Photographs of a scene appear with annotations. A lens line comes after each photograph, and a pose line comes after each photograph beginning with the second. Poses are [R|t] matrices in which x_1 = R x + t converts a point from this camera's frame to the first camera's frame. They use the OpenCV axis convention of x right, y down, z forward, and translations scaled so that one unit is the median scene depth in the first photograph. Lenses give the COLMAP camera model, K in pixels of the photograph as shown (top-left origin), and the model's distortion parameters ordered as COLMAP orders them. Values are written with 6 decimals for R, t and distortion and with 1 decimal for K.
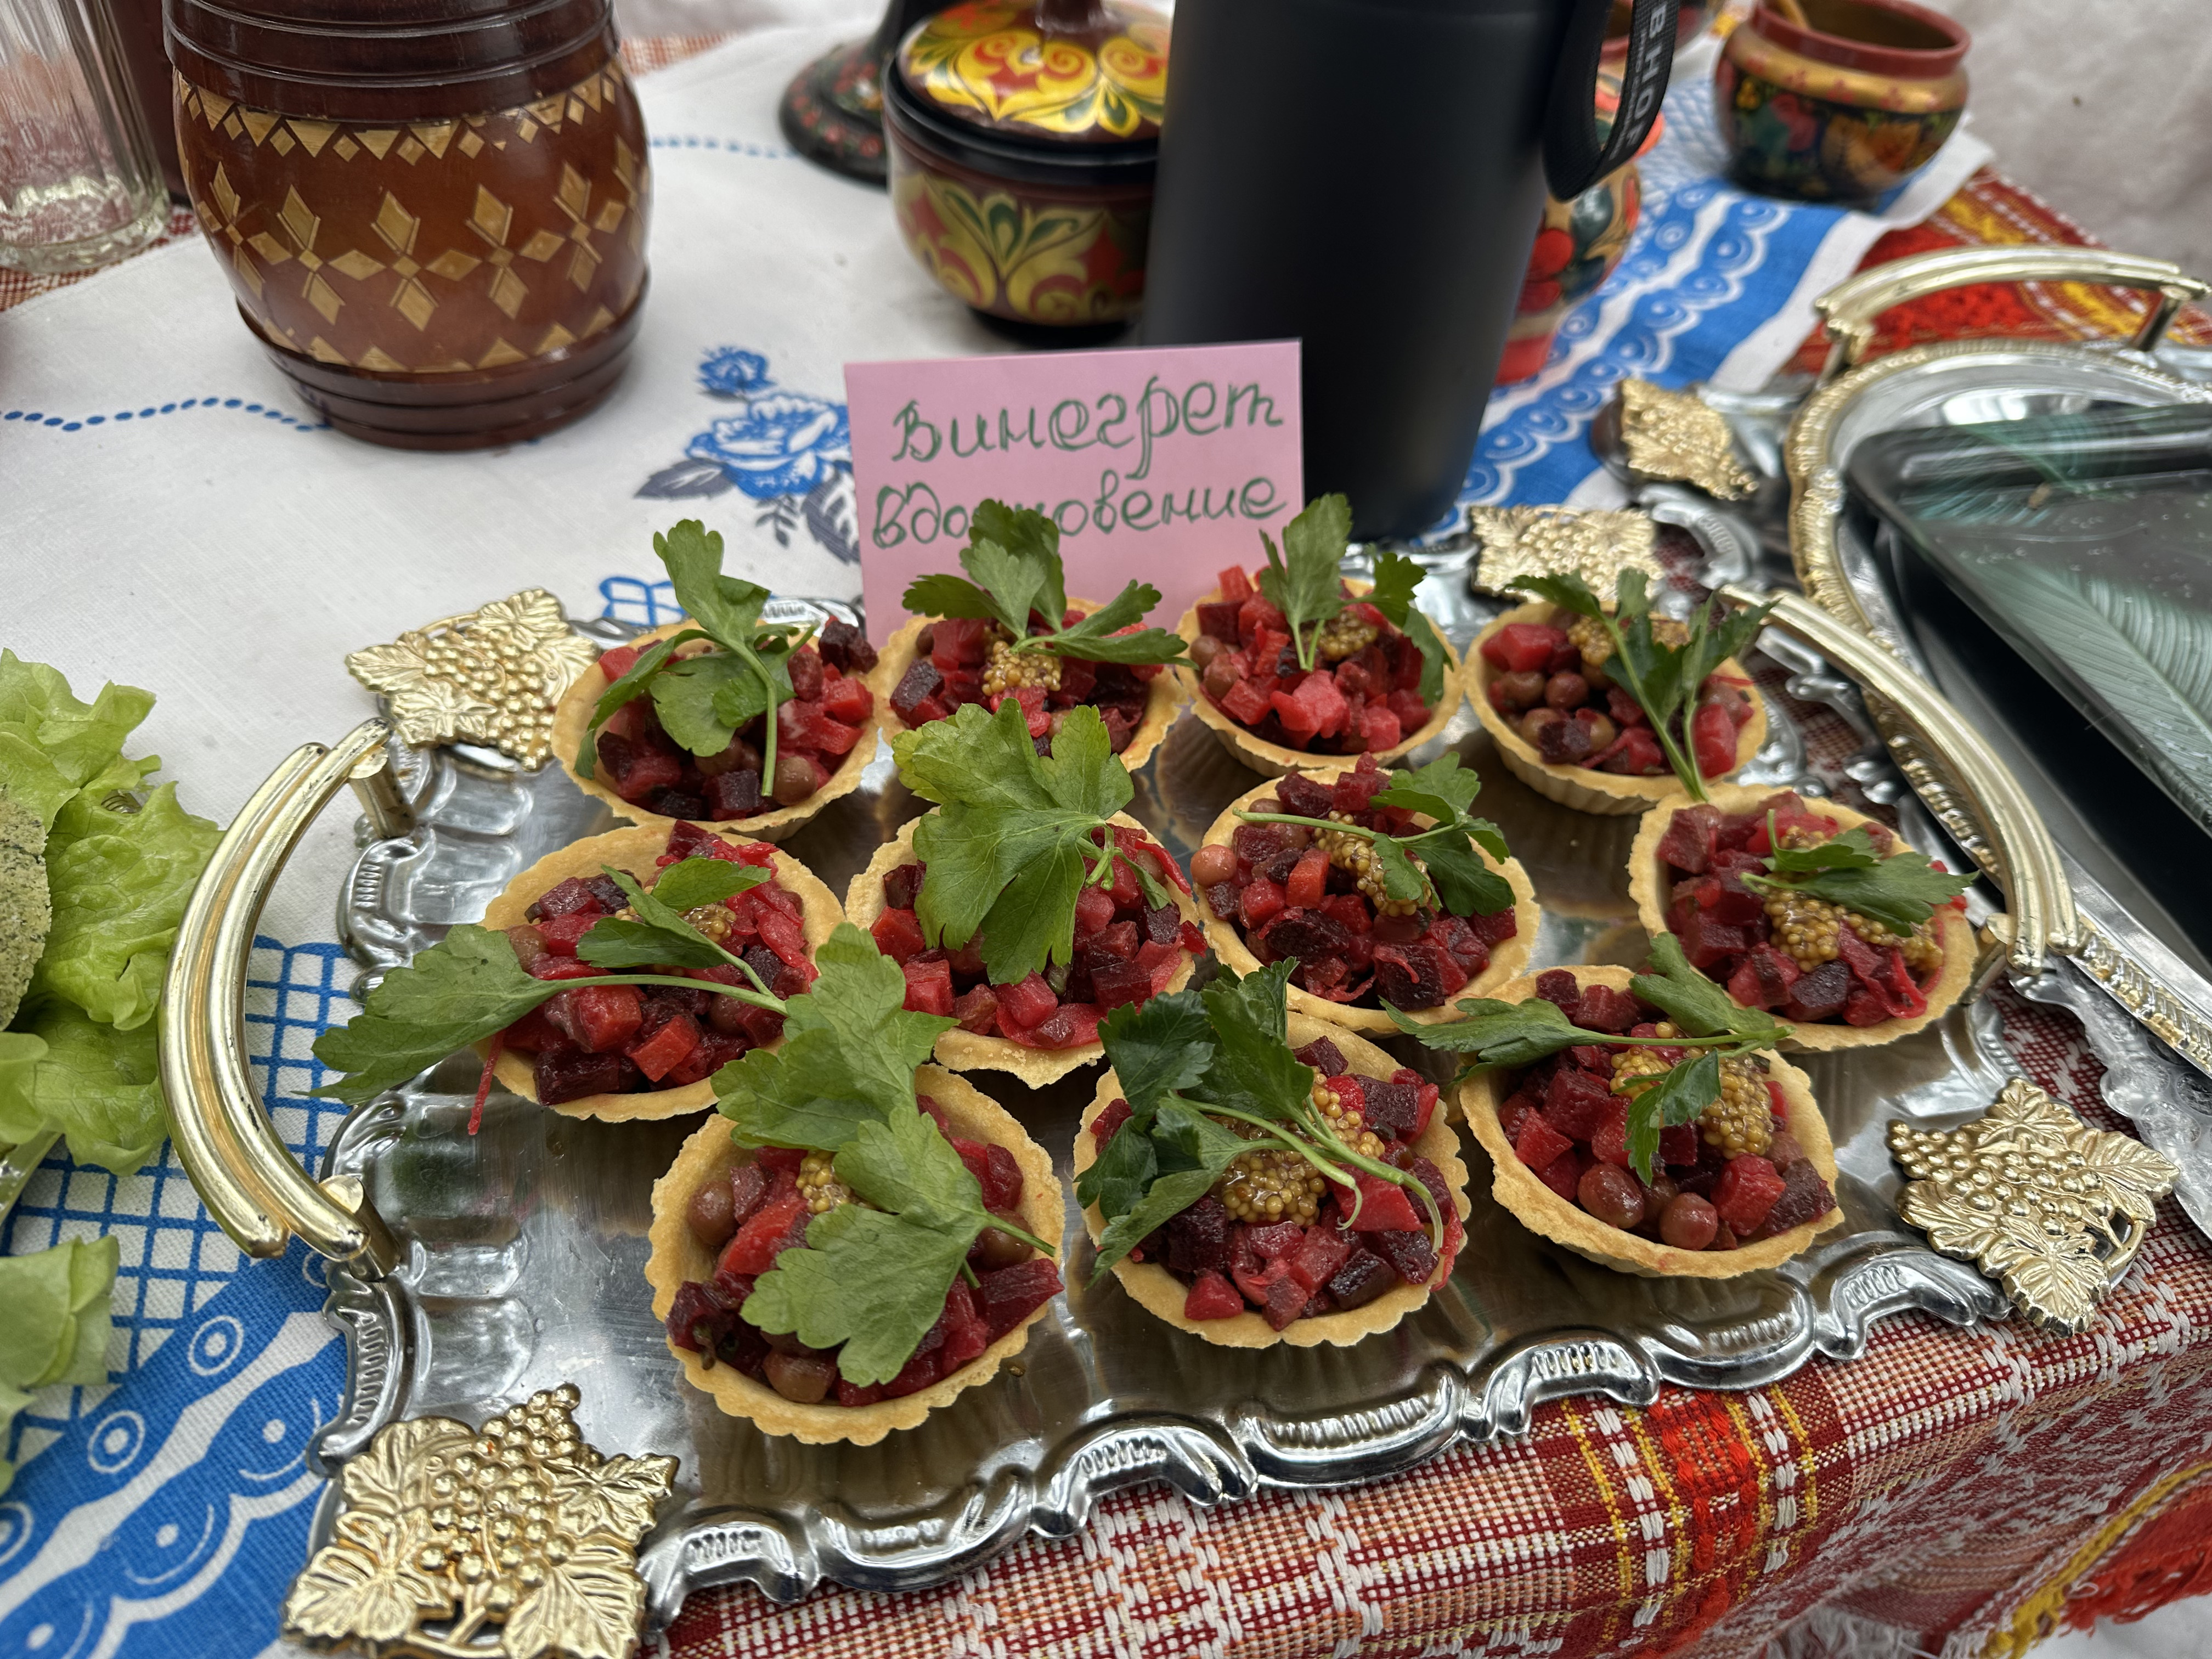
lens RADIAL K [[1558.0, 0, 1101.4], [0, 1558.0, 825.1], [0, 0, 1]] dist [-0.000957, 0.003934]
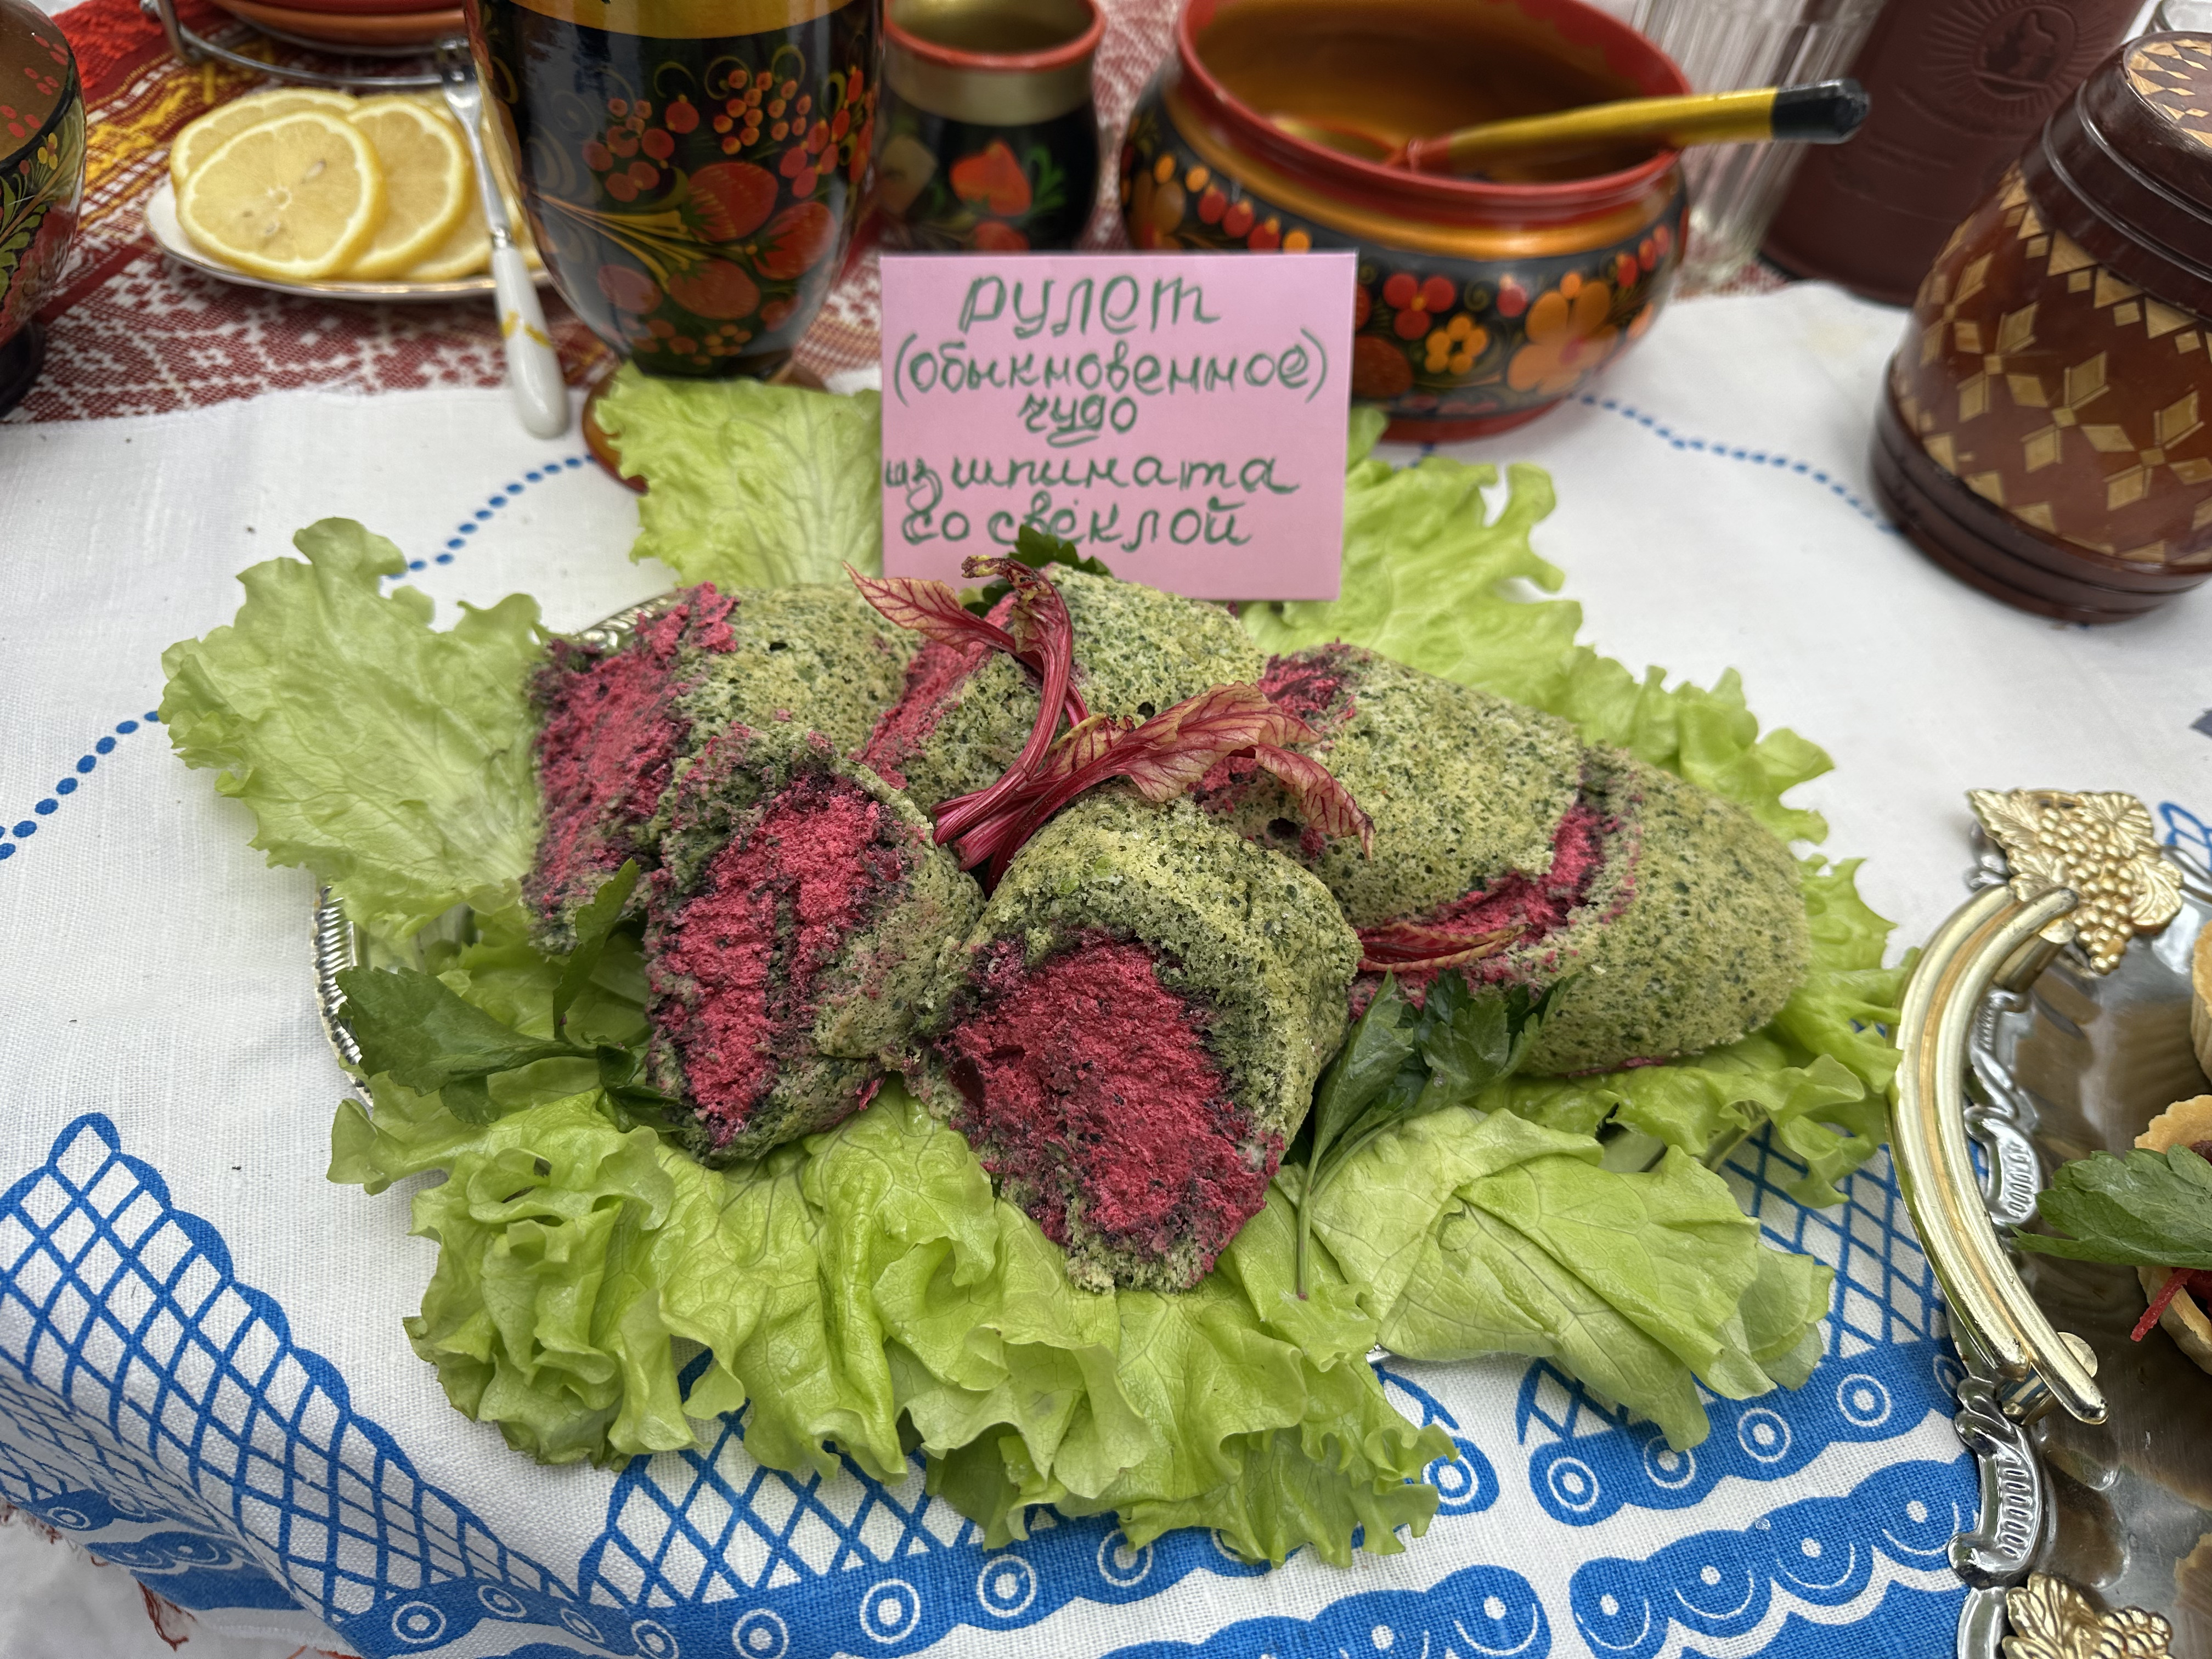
lens RADIAL K [[1558.0, 0, 1103.6], [0, 1558.0, 835.2], [0, 0, 1]] dist [-0.000957, 0.003934]
pose [[0.849084, 0.455677, -0.267237, -0.927392], [-0.452225, 0.888475, 0.078134, 0.137256], [0.273037, 0.054509, 0.960458, -0.232742]]
